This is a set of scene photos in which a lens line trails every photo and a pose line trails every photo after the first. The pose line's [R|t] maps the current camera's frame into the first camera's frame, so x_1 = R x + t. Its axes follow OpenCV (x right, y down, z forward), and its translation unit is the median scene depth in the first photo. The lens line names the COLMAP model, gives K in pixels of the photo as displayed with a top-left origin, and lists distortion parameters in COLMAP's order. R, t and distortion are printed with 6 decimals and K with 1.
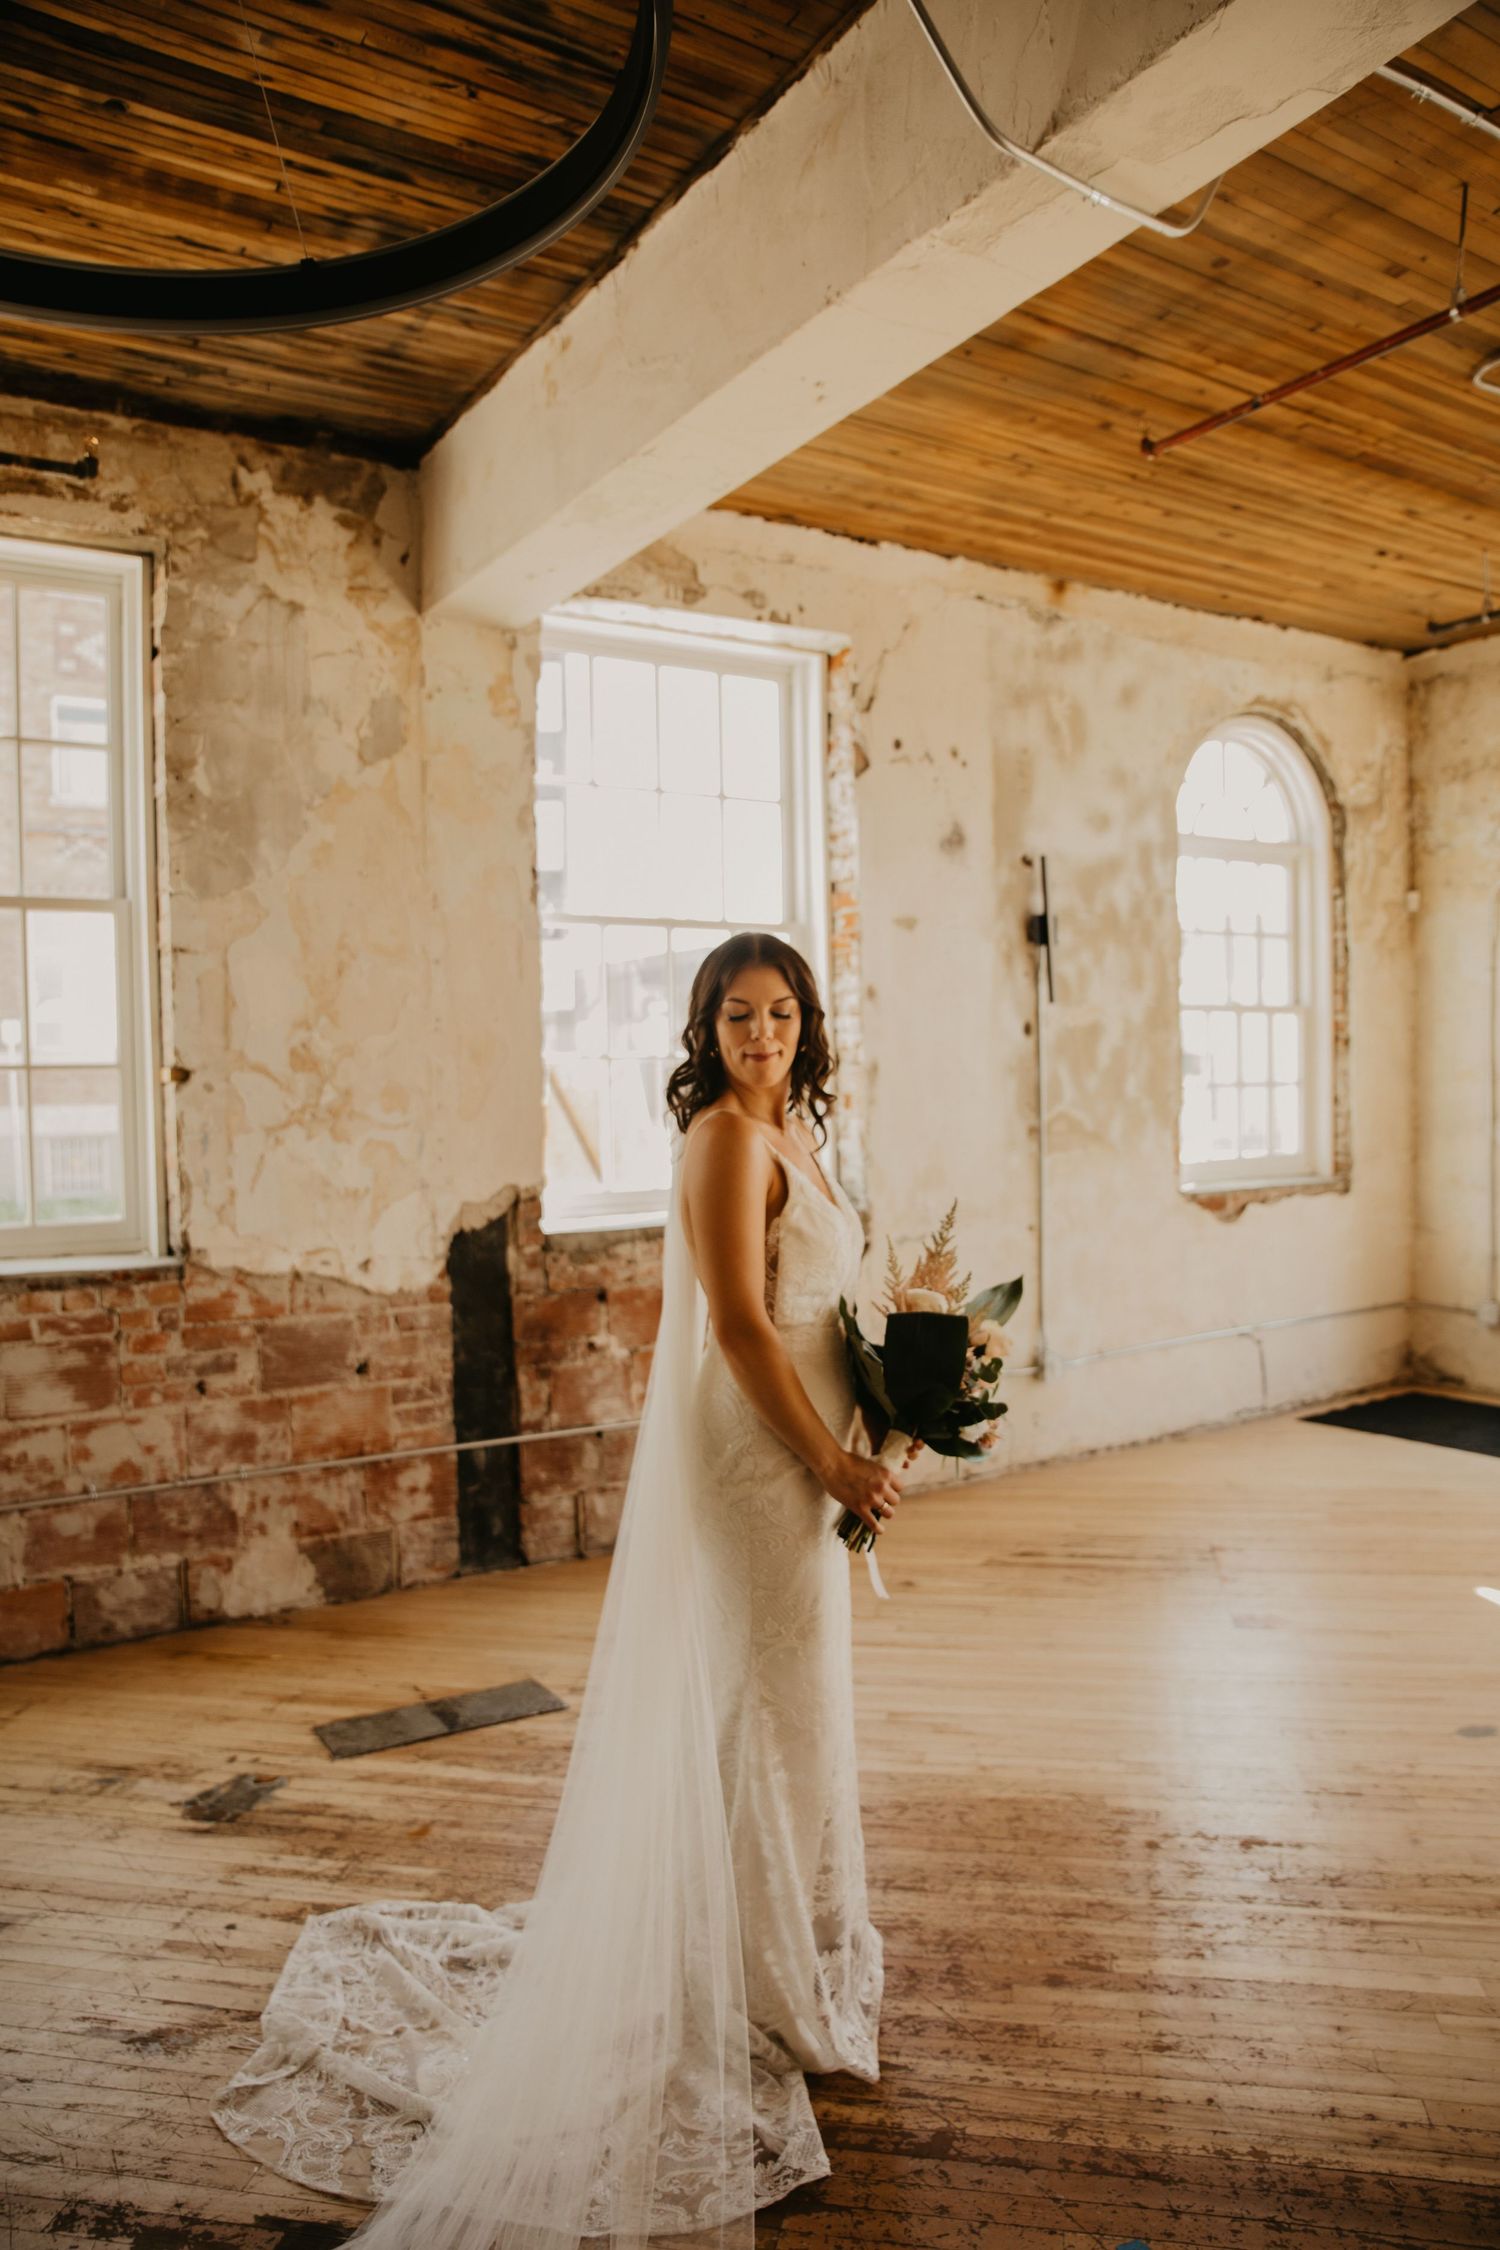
lens RADIAL K [[1627.0, 0, 741.4], [0, 1627.0, 1149.9], [0, 0, 1]] dist [-0.131960, 0.110963]
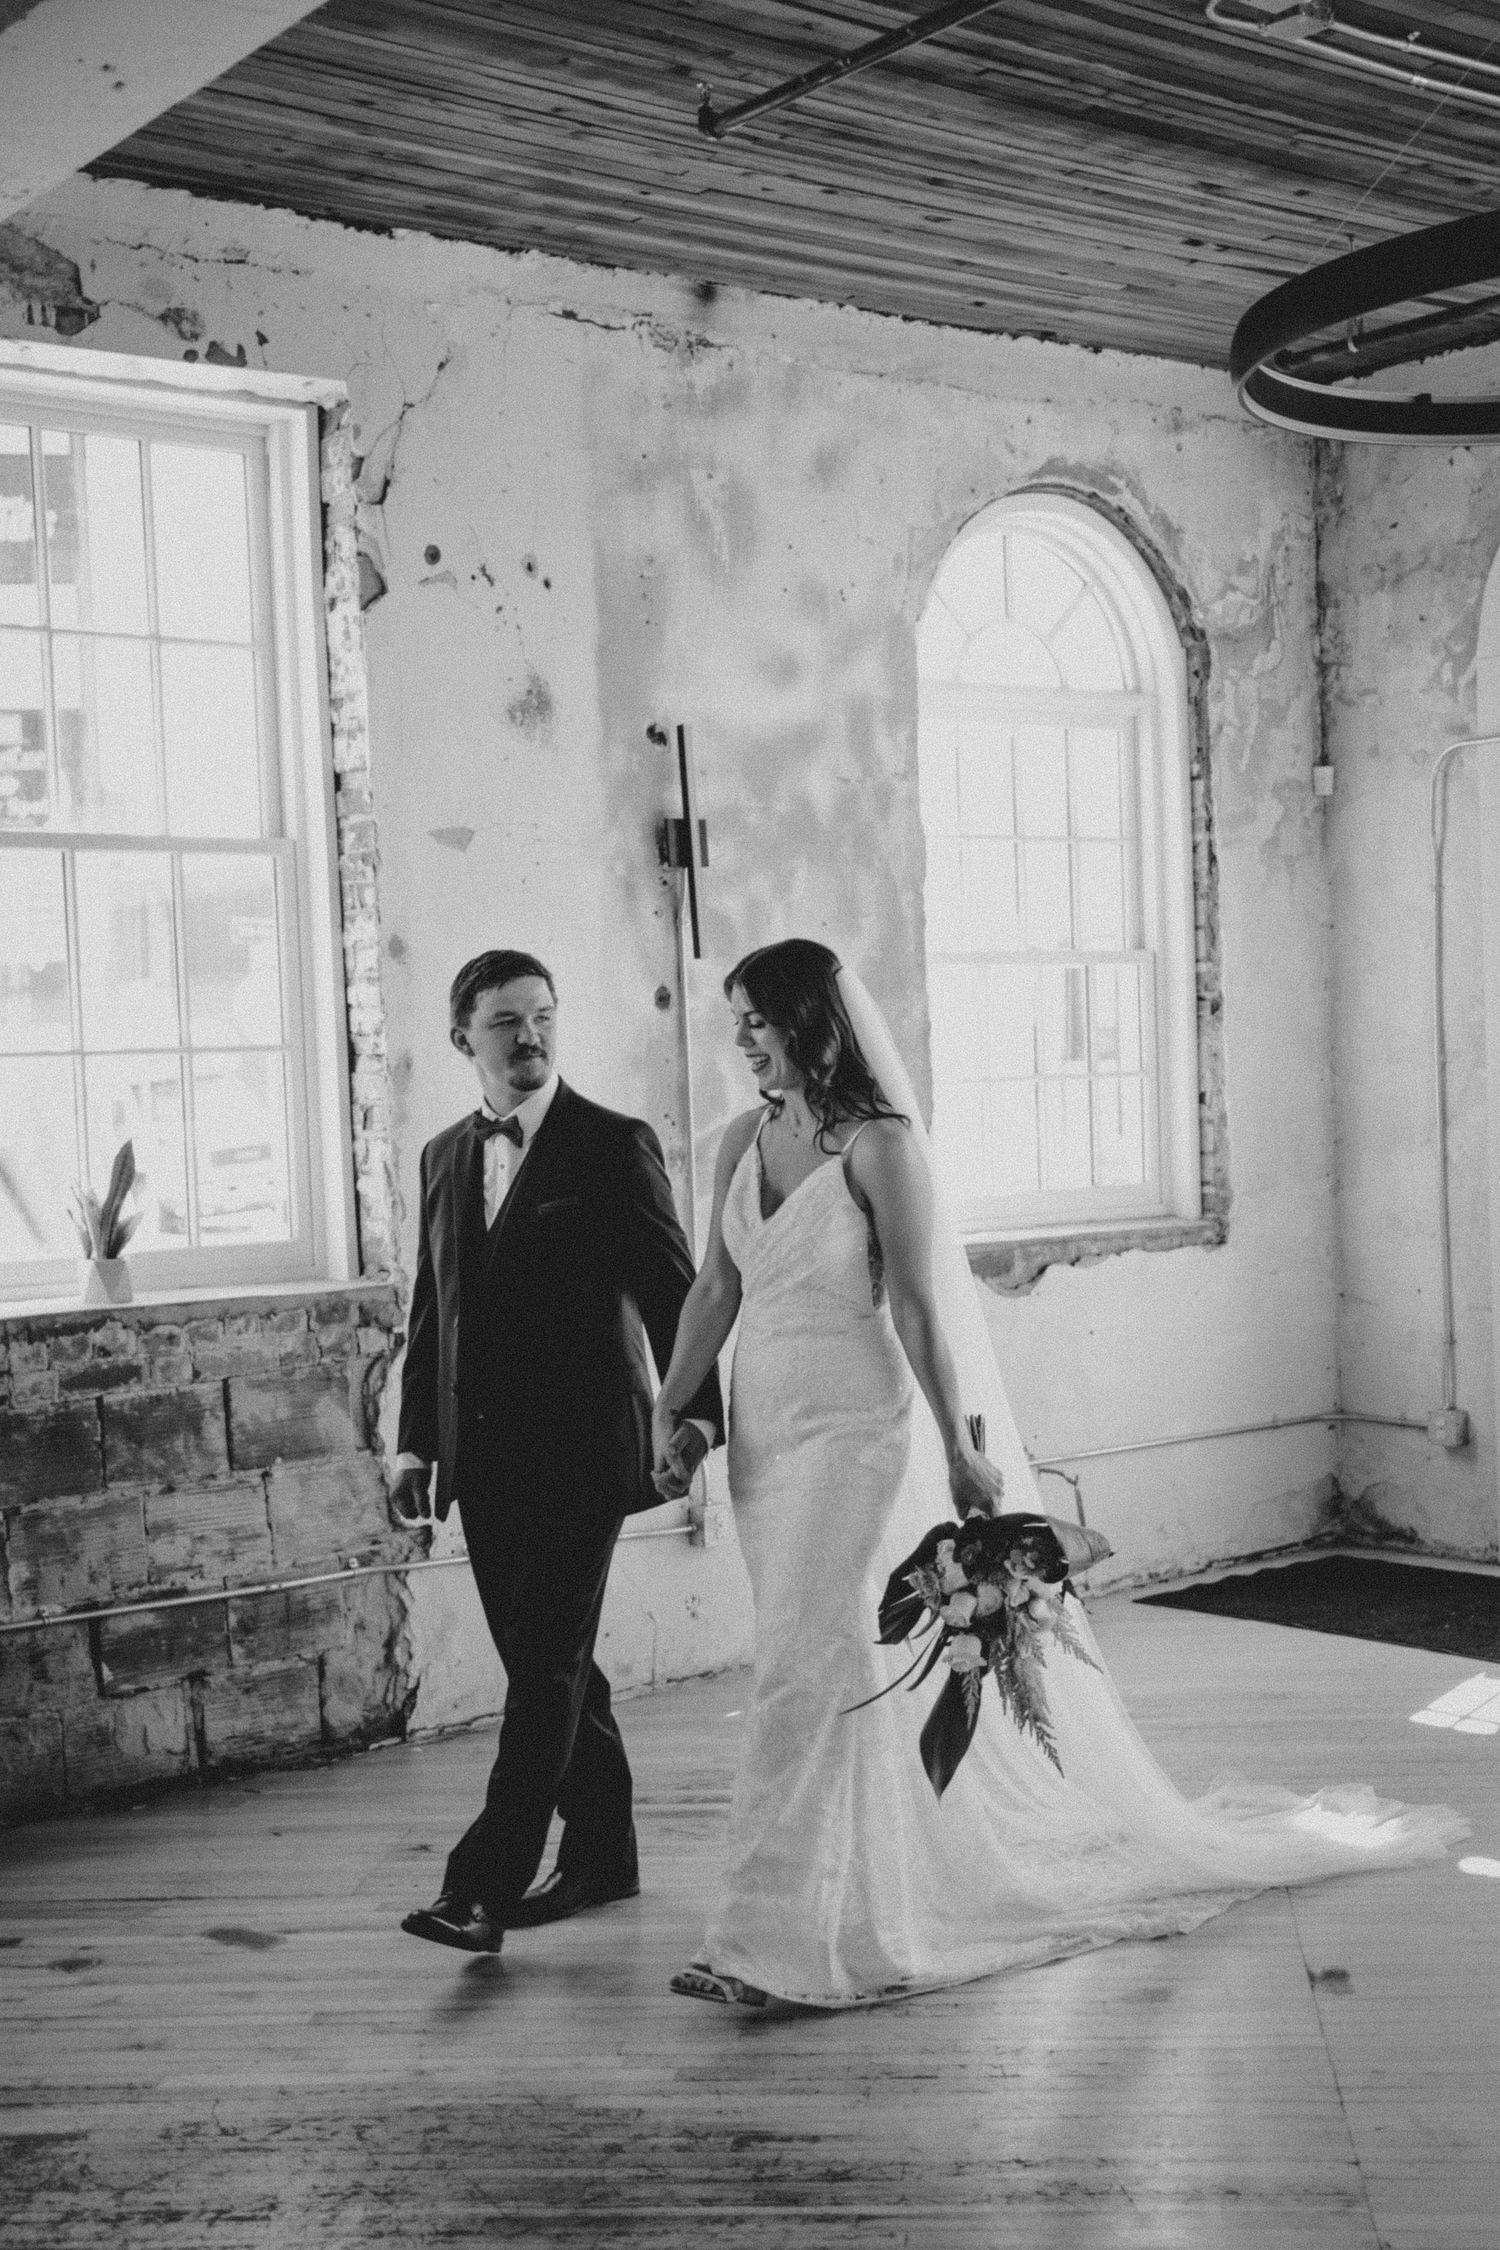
lens RADIAL K [[2939.8, 0, 837.1], [0, 2939.8, 1227.1], [0, 0, 1]] dist [0.010156, 0.120133]
pose [[0.993143, -0.023496, 0.114520, 0.129844], [0.022534, 0.999699, 0.009685, 0.007385], [-0.114713, -0.007038, 0.993374, -0.197057]]
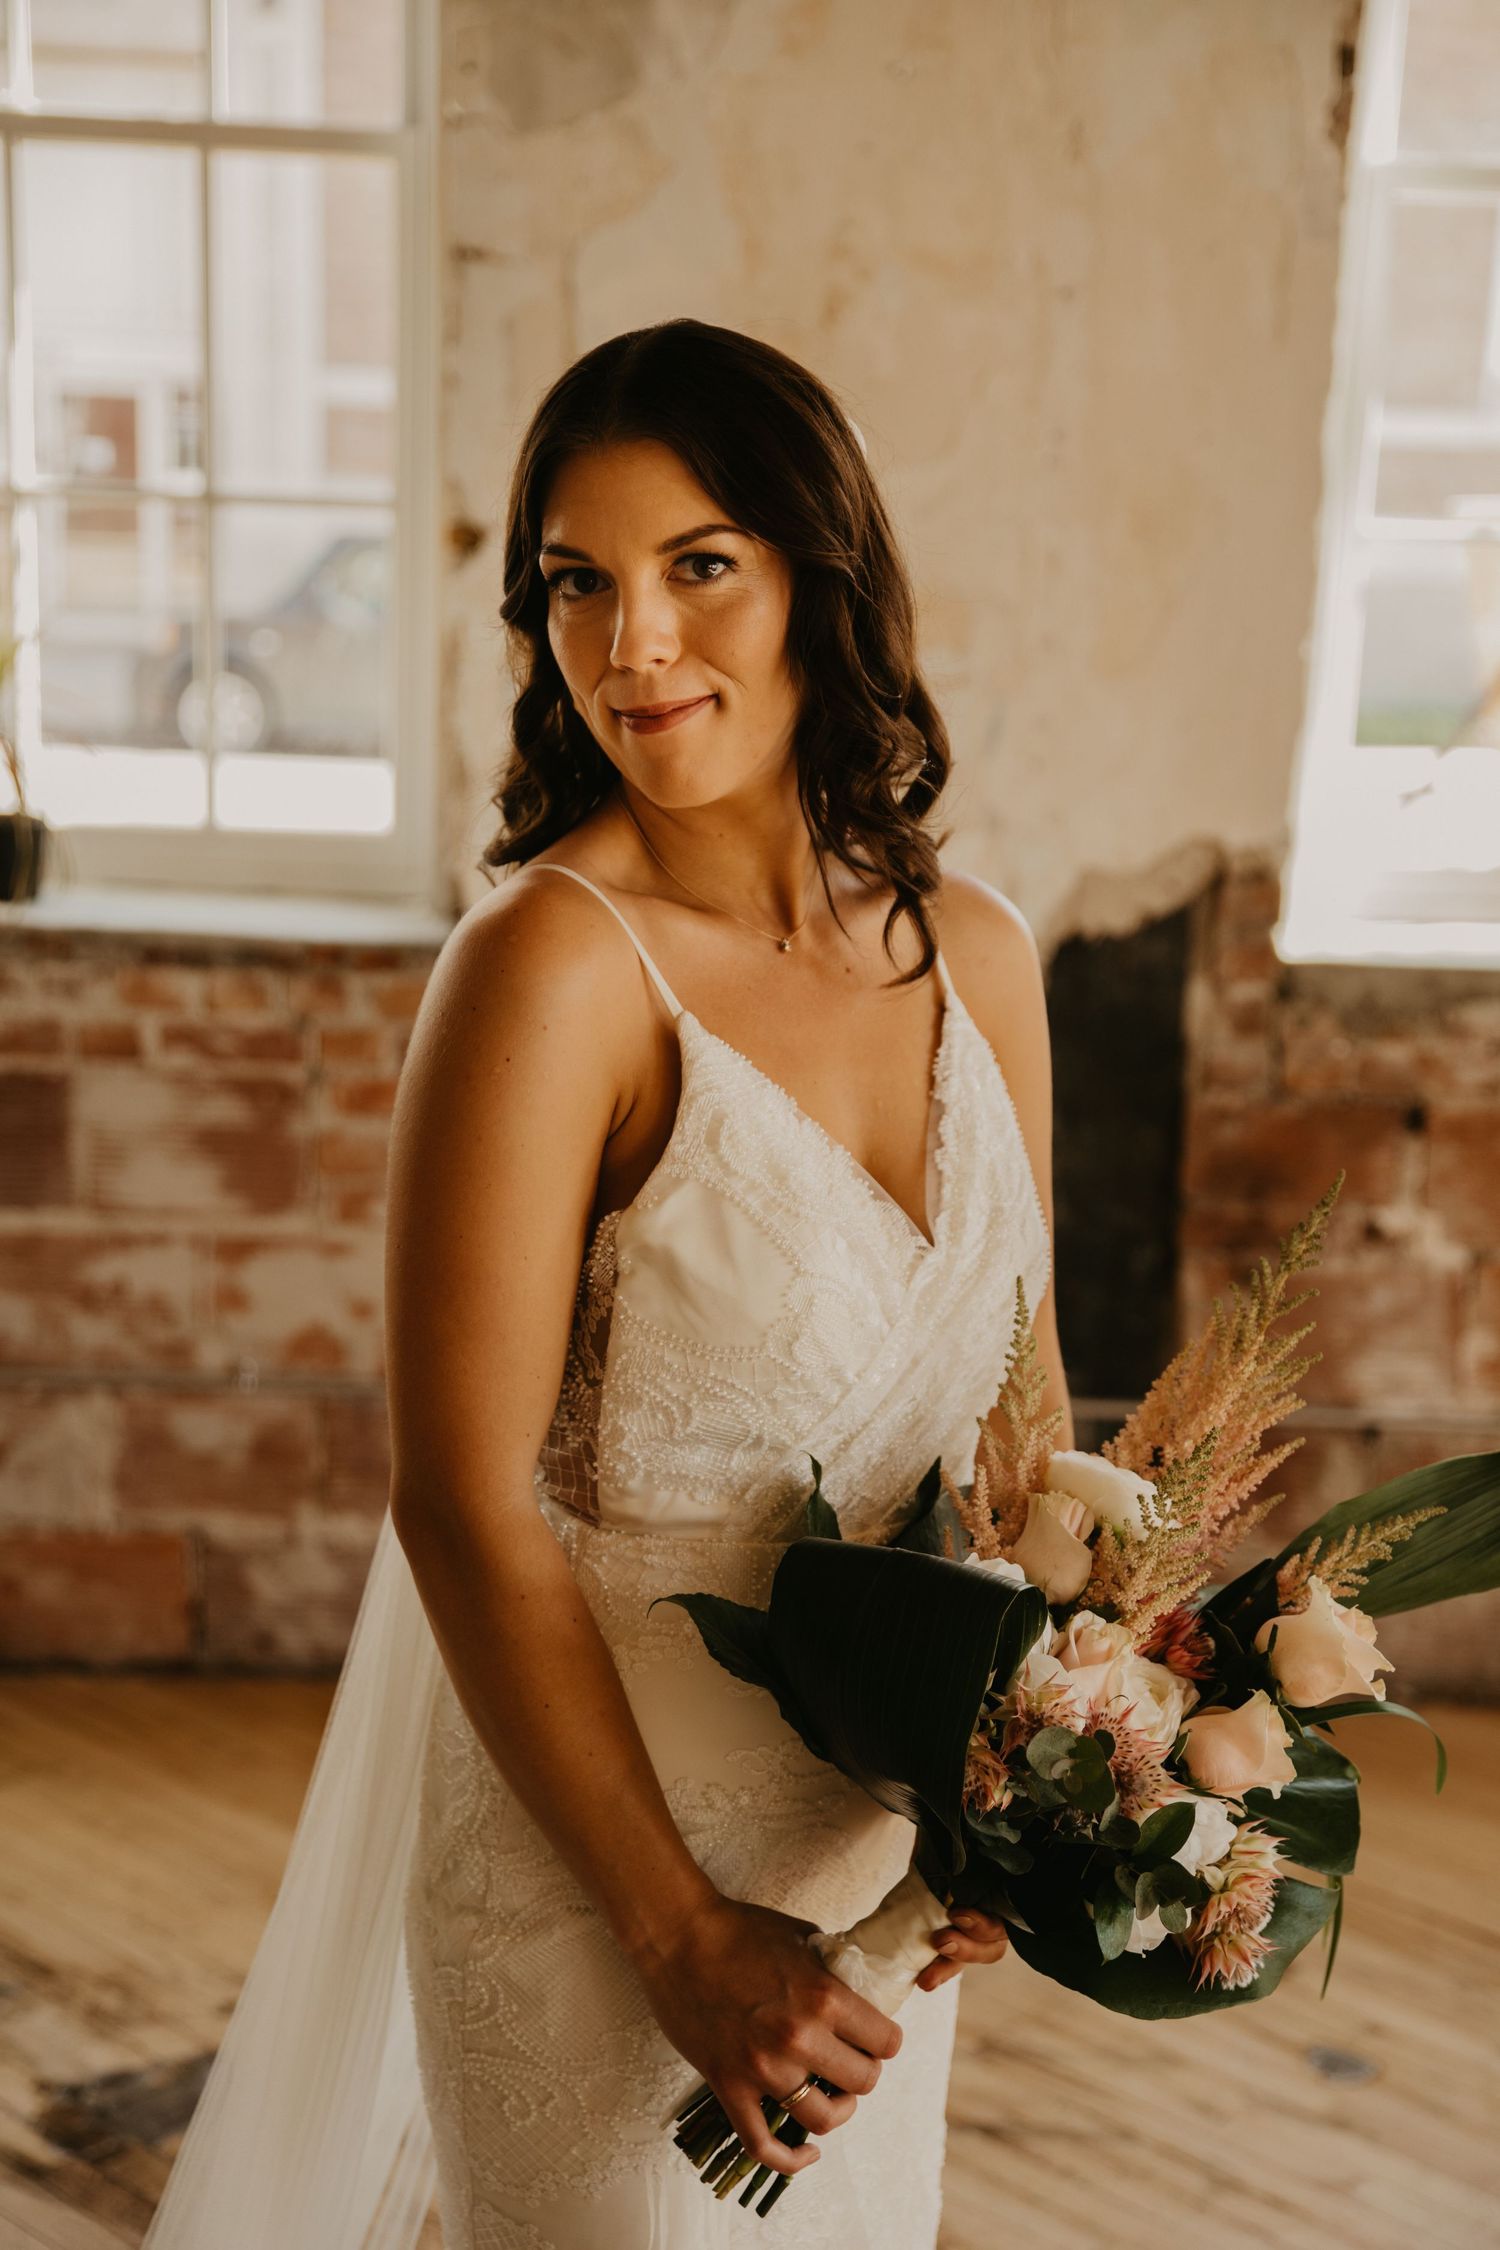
lens RADIAL K [[3069.9, 0, 749.9], [0, 3069.9, 1218.2], [0, 0, 1]] dist [0.025510, 0.043979]
pose [[0.854790, 0.170656, -0.490112, 0.165566], [-0.072787, 0.974476, 0.212364, -0.043250], [0.513844, -0.145853, 0.845394, 0.229698]]
